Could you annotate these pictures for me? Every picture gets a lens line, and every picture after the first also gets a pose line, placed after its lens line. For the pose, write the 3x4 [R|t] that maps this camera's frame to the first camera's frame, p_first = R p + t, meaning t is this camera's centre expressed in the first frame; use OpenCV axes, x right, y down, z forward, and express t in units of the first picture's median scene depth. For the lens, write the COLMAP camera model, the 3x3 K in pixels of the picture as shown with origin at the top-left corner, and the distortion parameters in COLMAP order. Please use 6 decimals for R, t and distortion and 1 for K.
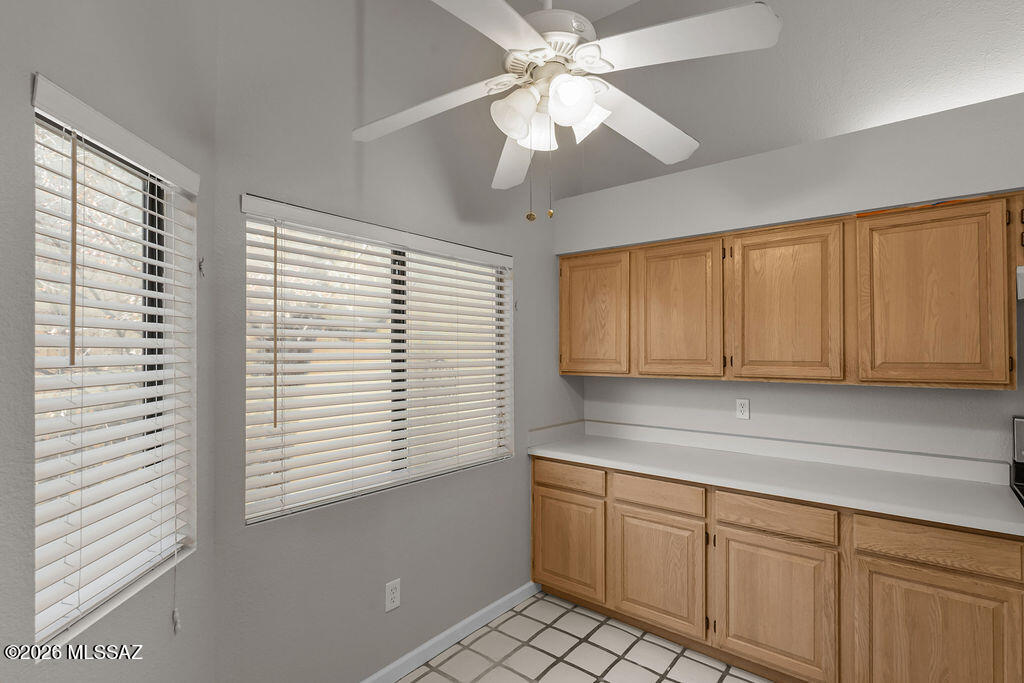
lens RADIAL K [[576.8, 0, 513.3], [0, 576.8, 345.0], [0, 0, 1]] dist [-0.000206, 0.000061]
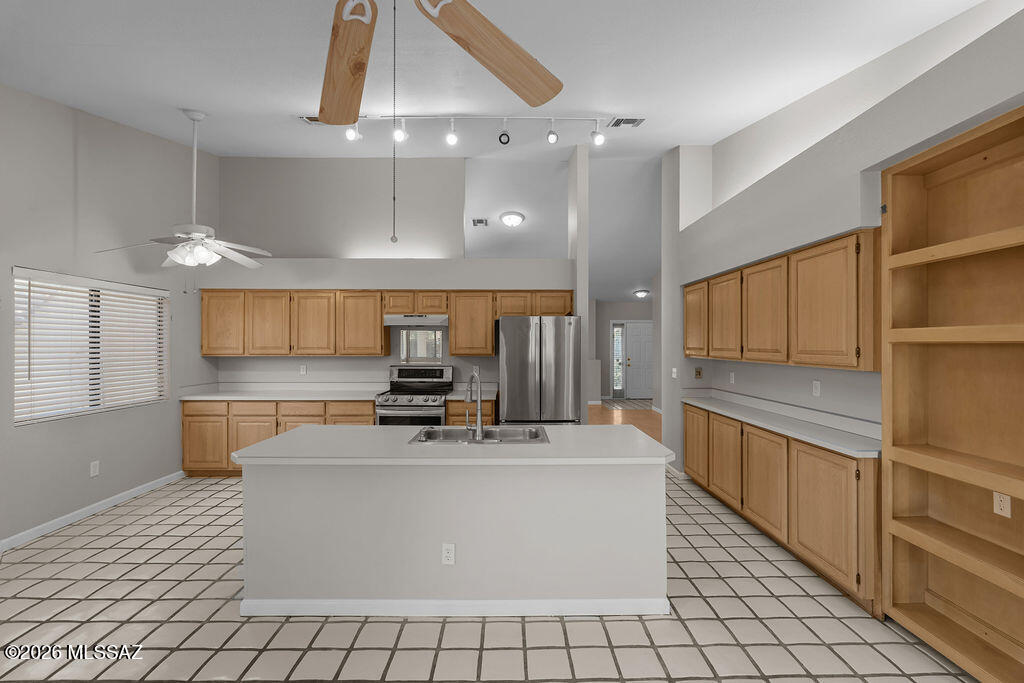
lens RADIAL K [[451.2, 0, 515.1], [0, 451.2, 344.2], [0, 0, 1]] dist [0.000054, -0.000432]
pose [[0.776503, 0.000500, 0.630113, -0.054684], [-0.006693, 0.999950, 0.007454, -0.003617], [-0.630078, -0.010006, 0.776467, -0.860109]]
